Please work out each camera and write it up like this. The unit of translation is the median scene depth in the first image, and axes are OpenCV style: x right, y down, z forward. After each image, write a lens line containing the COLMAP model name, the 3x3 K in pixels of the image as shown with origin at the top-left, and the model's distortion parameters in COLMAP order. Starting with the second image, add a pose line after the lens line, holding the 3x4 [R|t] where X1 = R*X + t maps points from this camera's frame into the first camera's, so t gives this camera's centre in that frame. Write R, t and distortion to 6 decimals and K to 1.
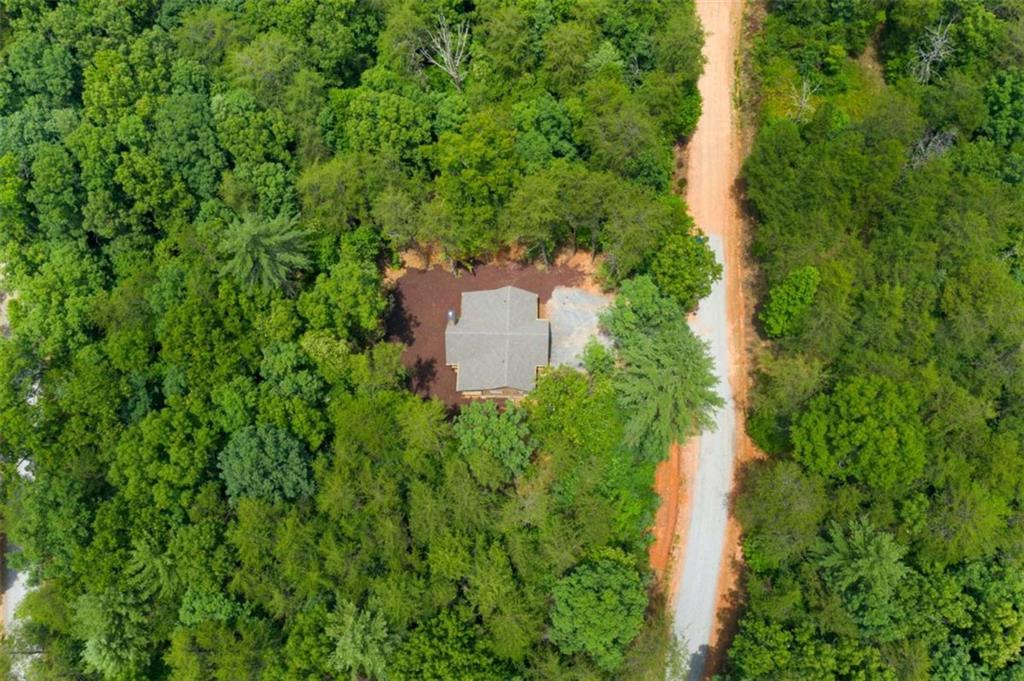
lens RADIAL K [[809.0, 0, 512.0], [0, 809.0, 340.5], [0, 0, 1]] dist [0.003422, -0.003027]
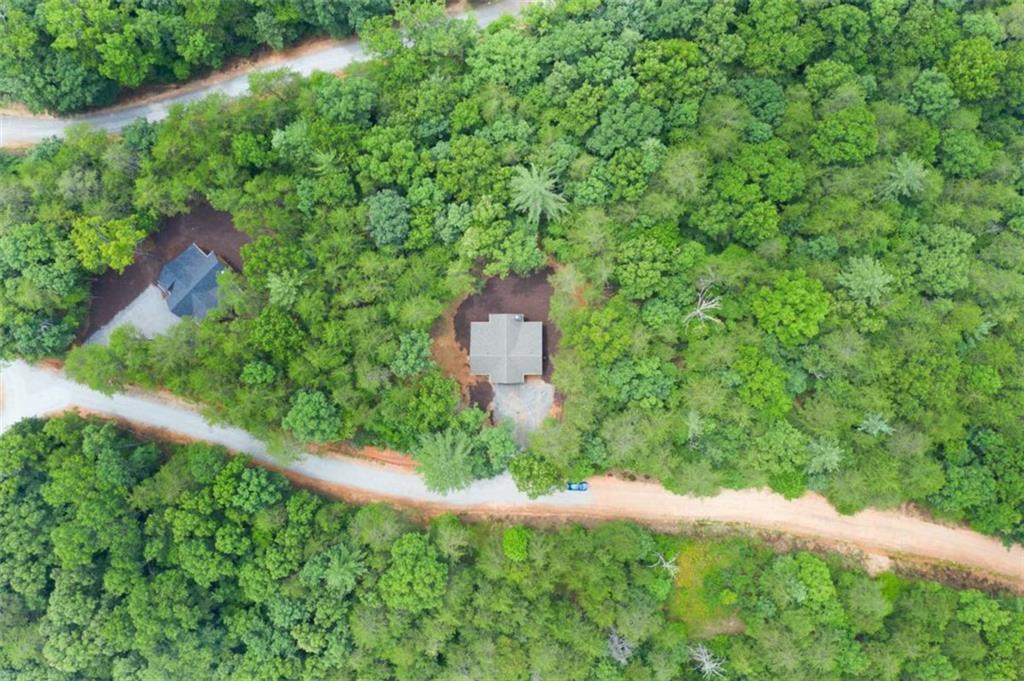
lens RADIAL K [[809.0, 0, 512.0], [0, 809.0, 340.5], [0, 0, 1]] dist [0.003422, -0.003027]
pose [[0.033152, 0.998878, 0.033809, -0.092552], [-0.929795, 0.018416, 0.367617, -0.629538], [0.366582, -0.043622, 0.929362, -0.417659]]
